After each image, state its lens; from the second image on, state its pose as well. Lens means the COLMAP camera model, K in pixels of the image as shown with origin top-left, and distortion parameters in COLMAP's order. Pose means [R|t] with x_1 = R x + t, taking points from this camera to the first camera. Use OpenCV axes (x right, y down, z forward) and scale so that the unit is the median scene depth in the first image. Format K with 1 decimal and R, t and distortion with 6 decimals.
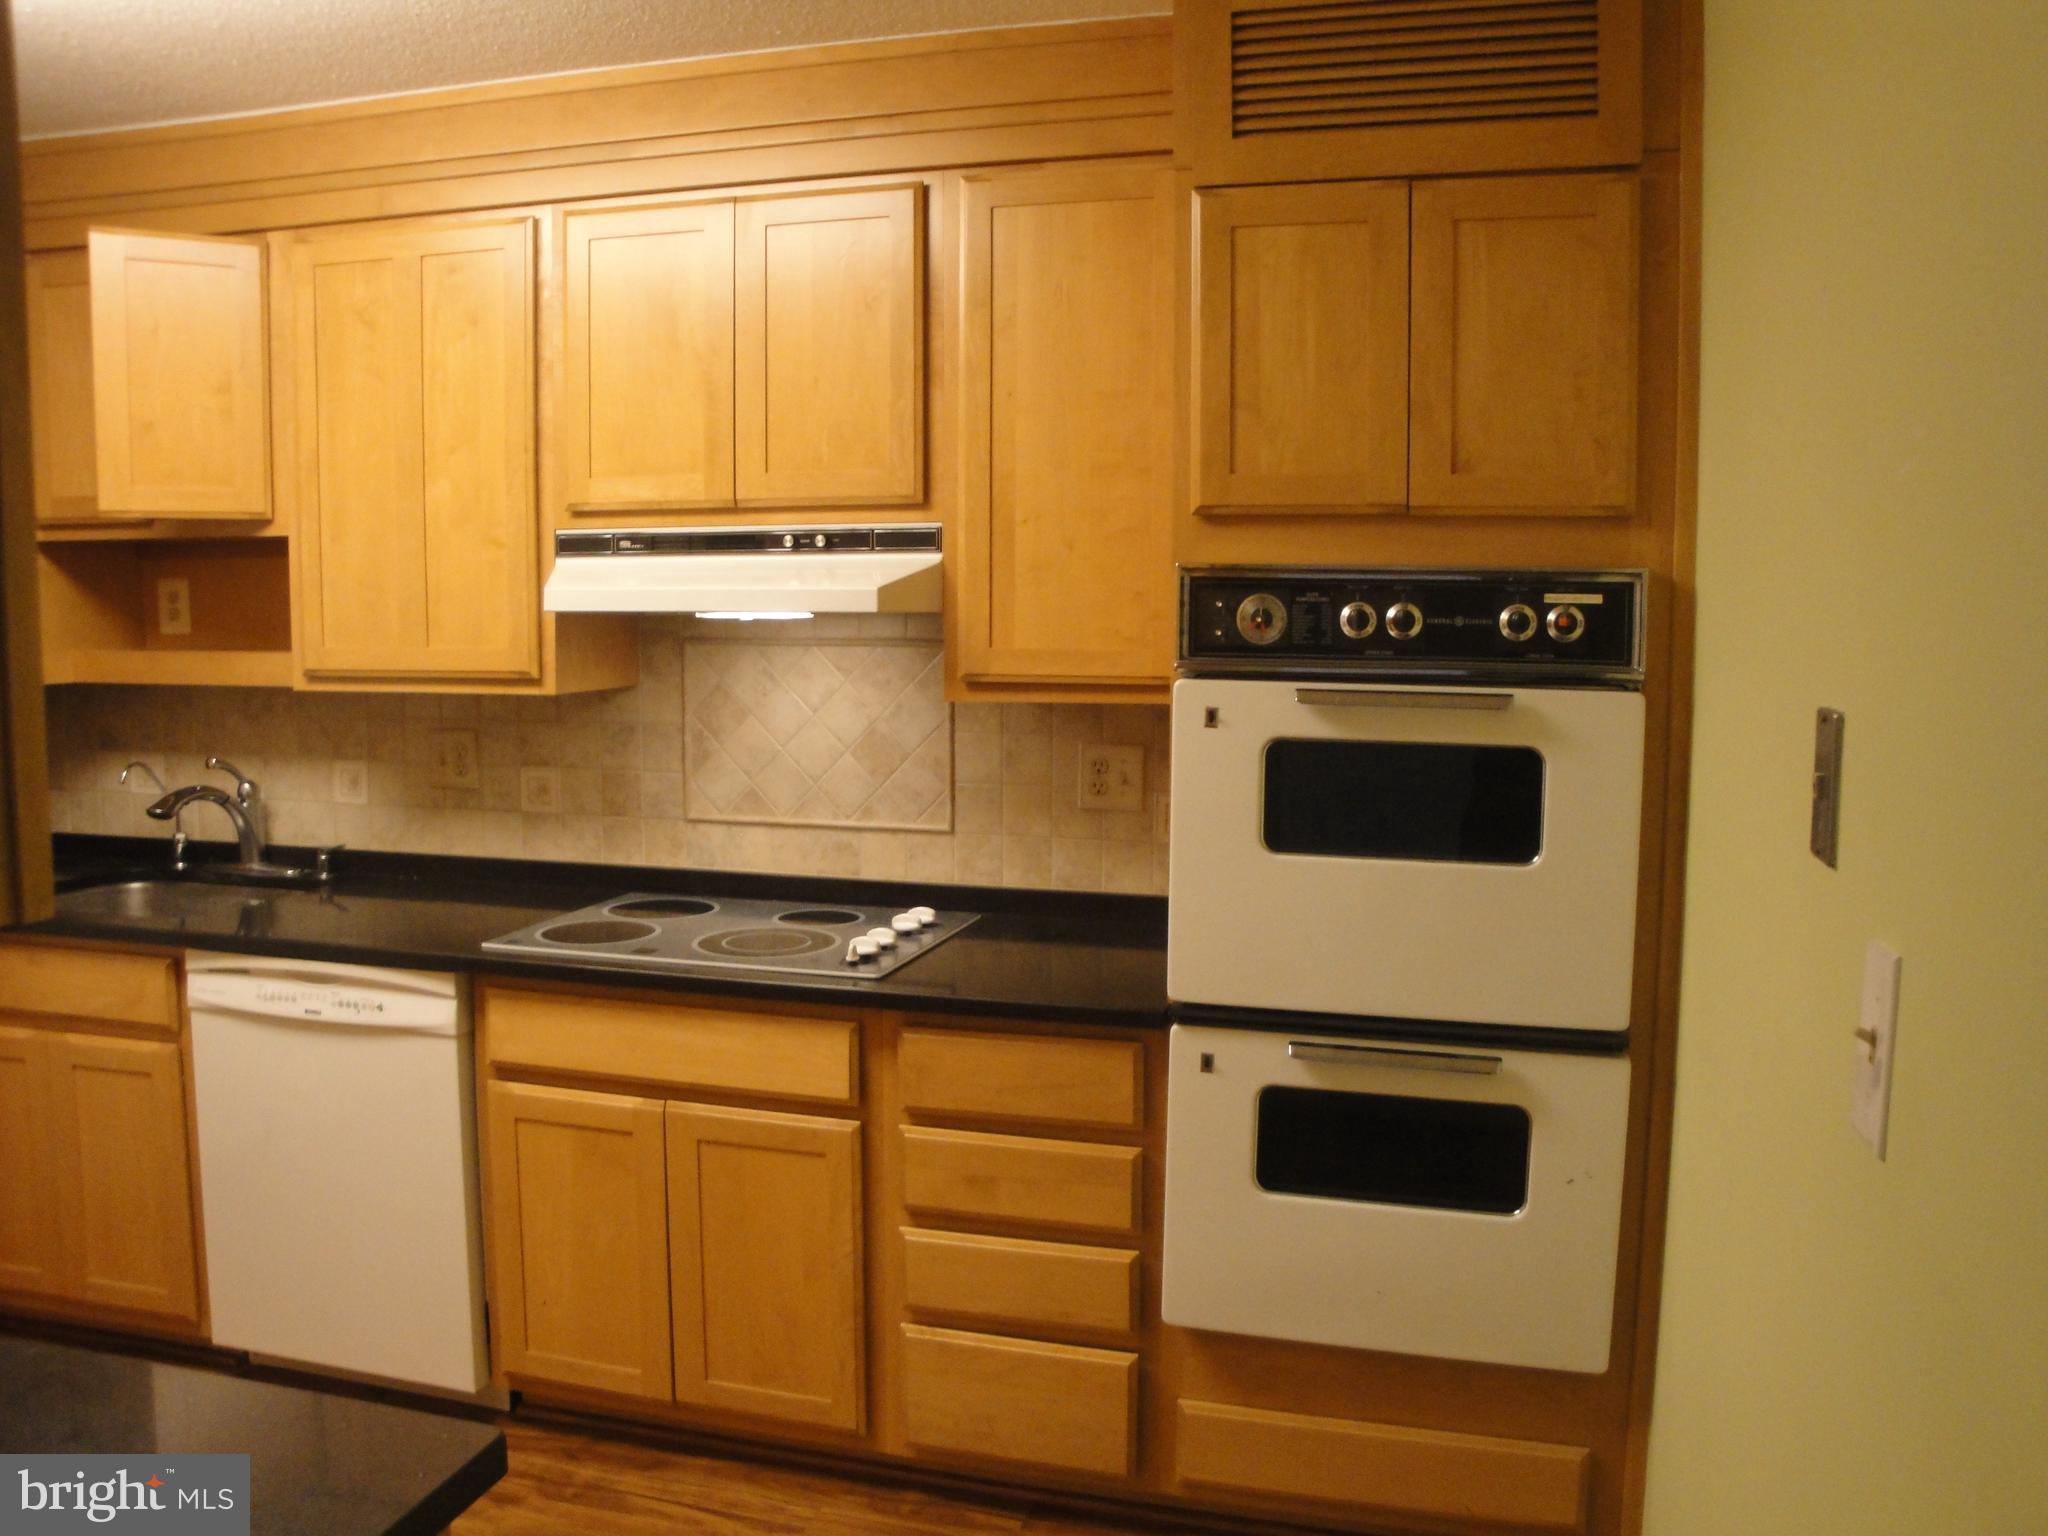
lens RADIAL K [[1656.0, 0, 1071.3], [0, 1656.0, 757.0], [0, 0, 1]] dist [-0.178292, 0.142851]
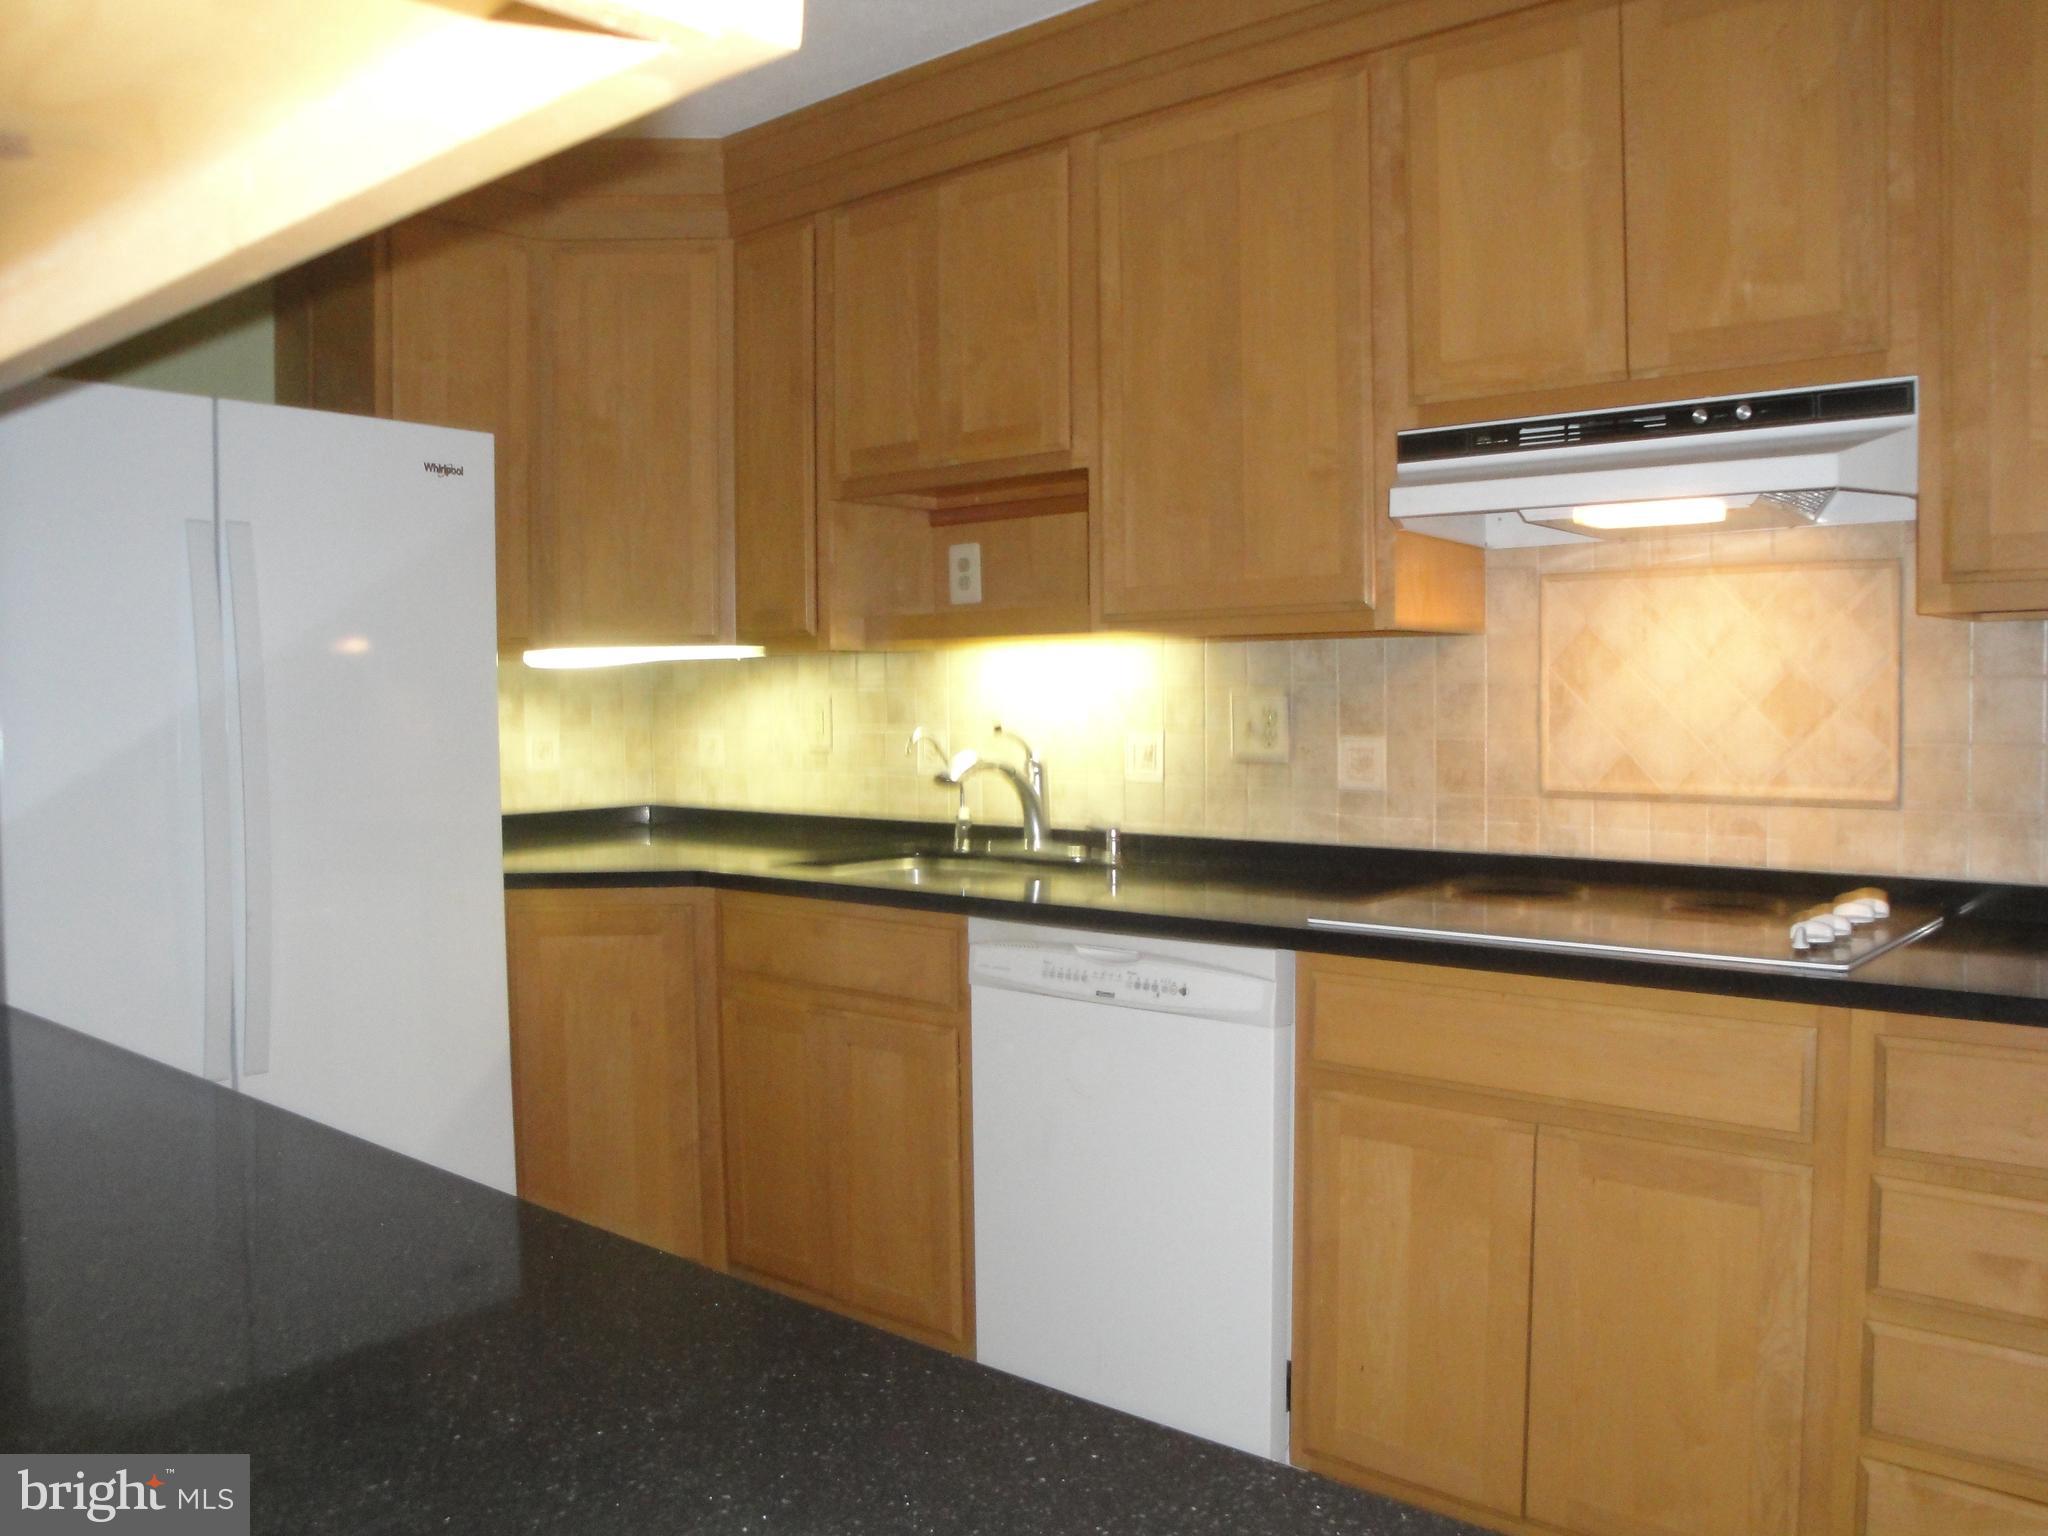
lens RADIAL K [[1656.0, 0, 1071.3], [0, 1656.0, 757.0], [0, 0, 1]] dist [-0.178292, 0.142851]
pose [[0.904921, 0.005022, -0.425549, -0.111709], [-0.028999, 0.998334, -0.049885, 0.074916], [0.424590, 0.057483, 0.903559, 0.180154]]
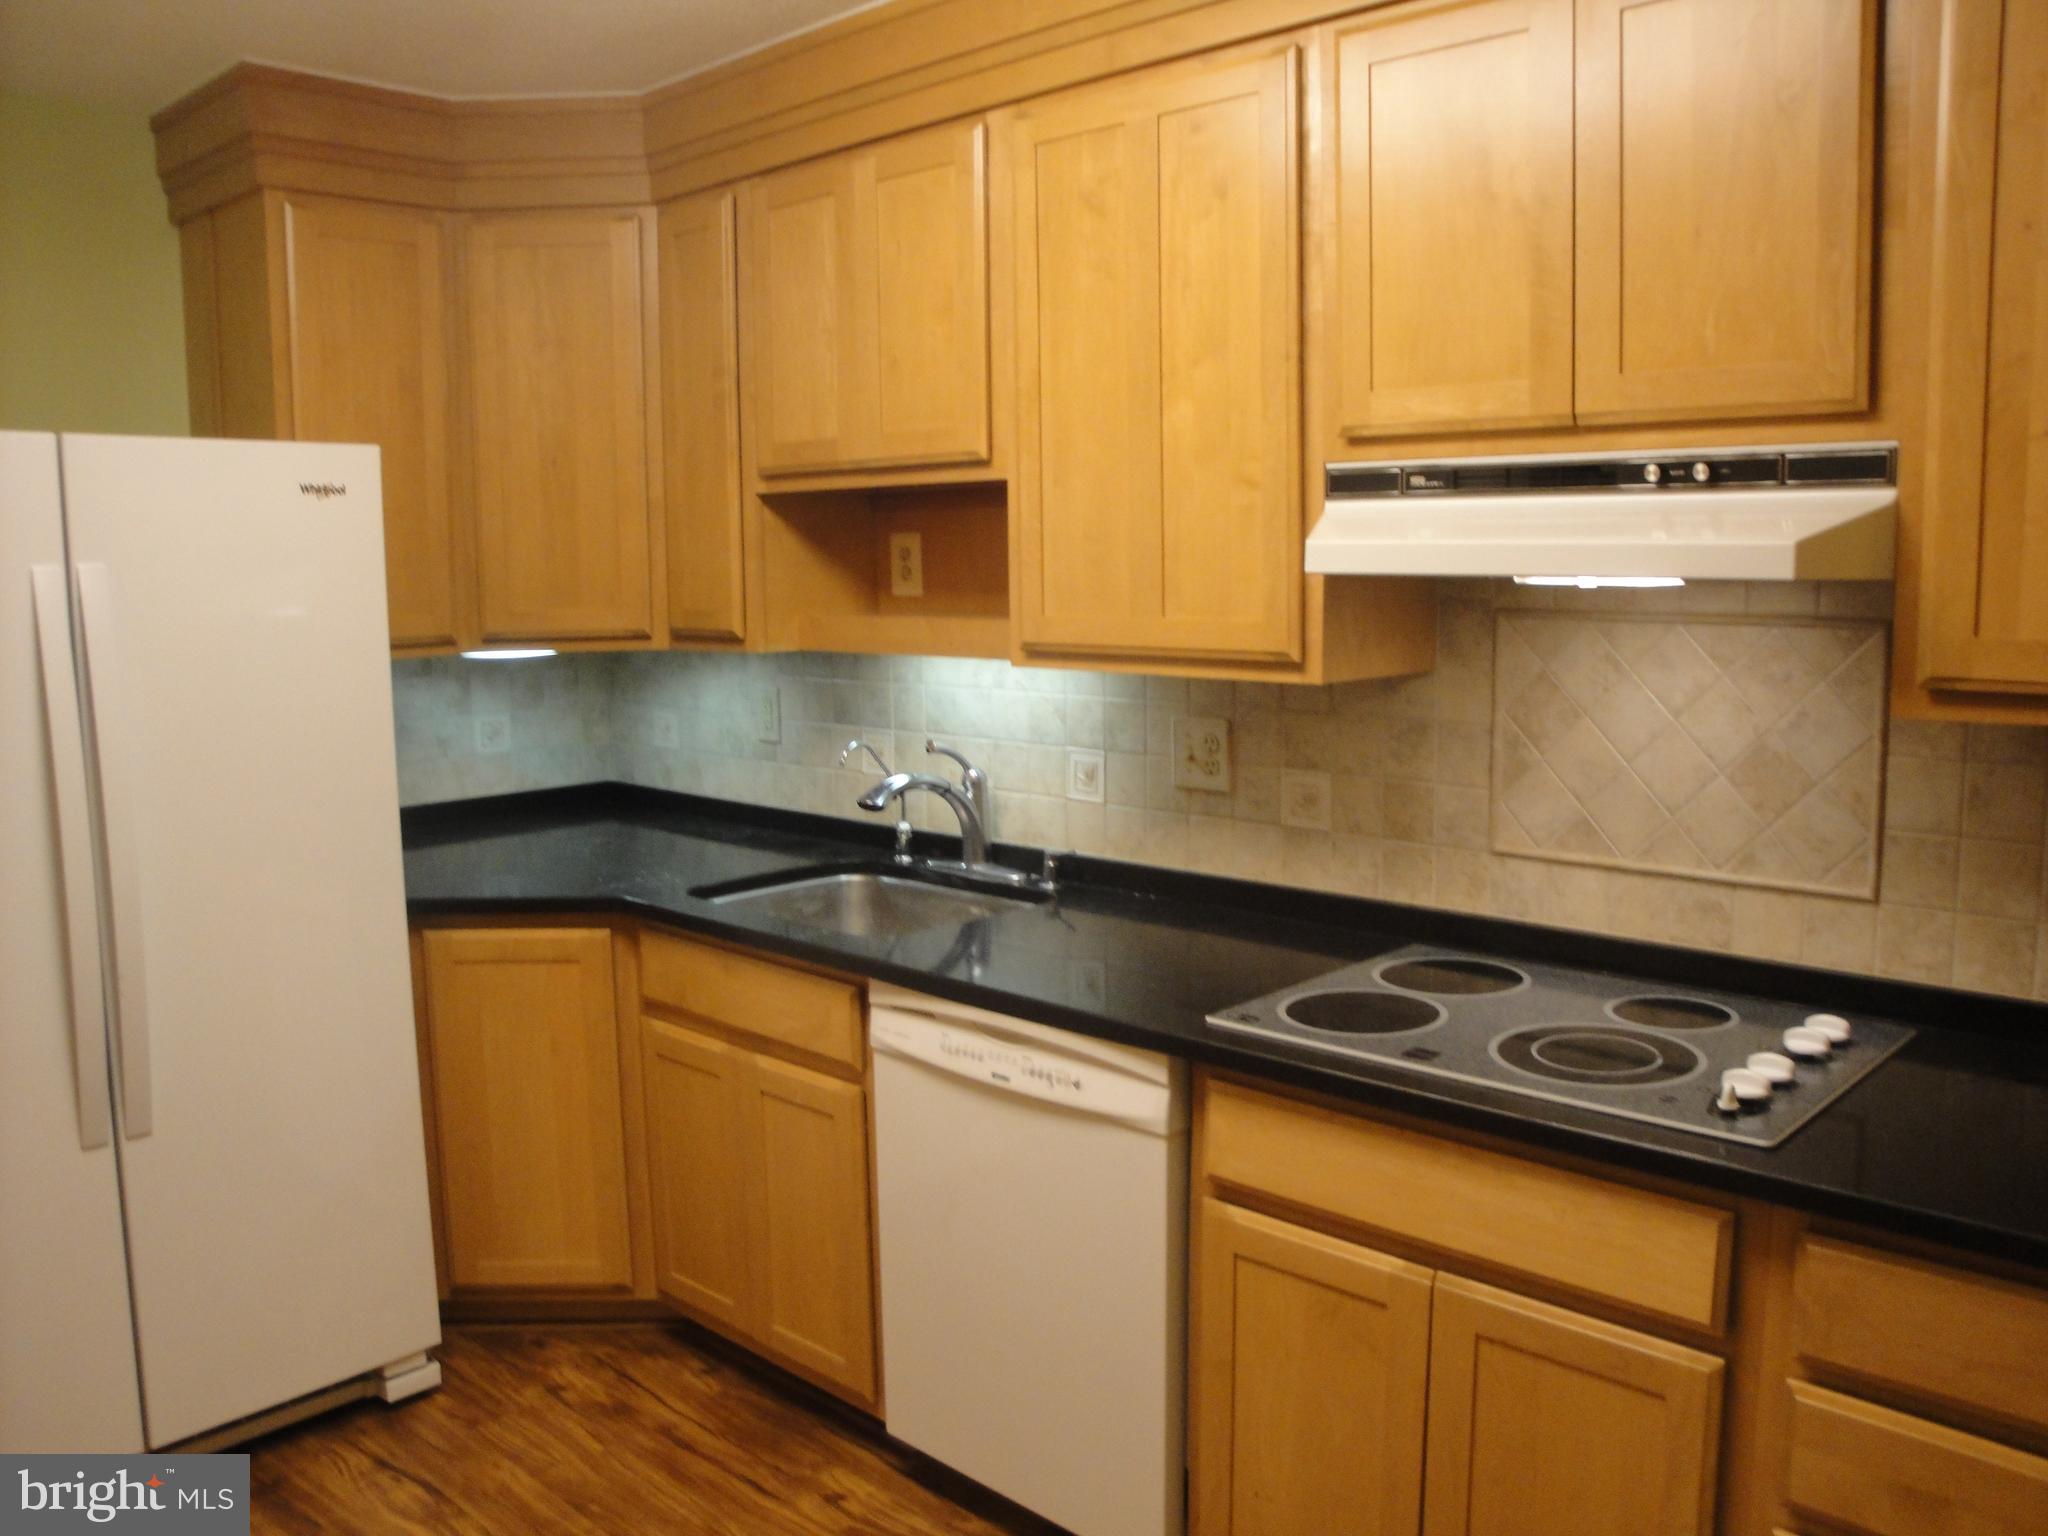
lens RADIAL K [[1656.0, 0, 1071.3], [0, 1656.0, 757.0], [0, 0, 1]] dist [-0.178292, 0.142851]
pose [[0.883882, 0.043668, -0.465666, -0.065415], [-0.030135, 0.998880, 0.036471, -0.029665], [0.466737, -0.018203, 0.884209, 0.280957]]
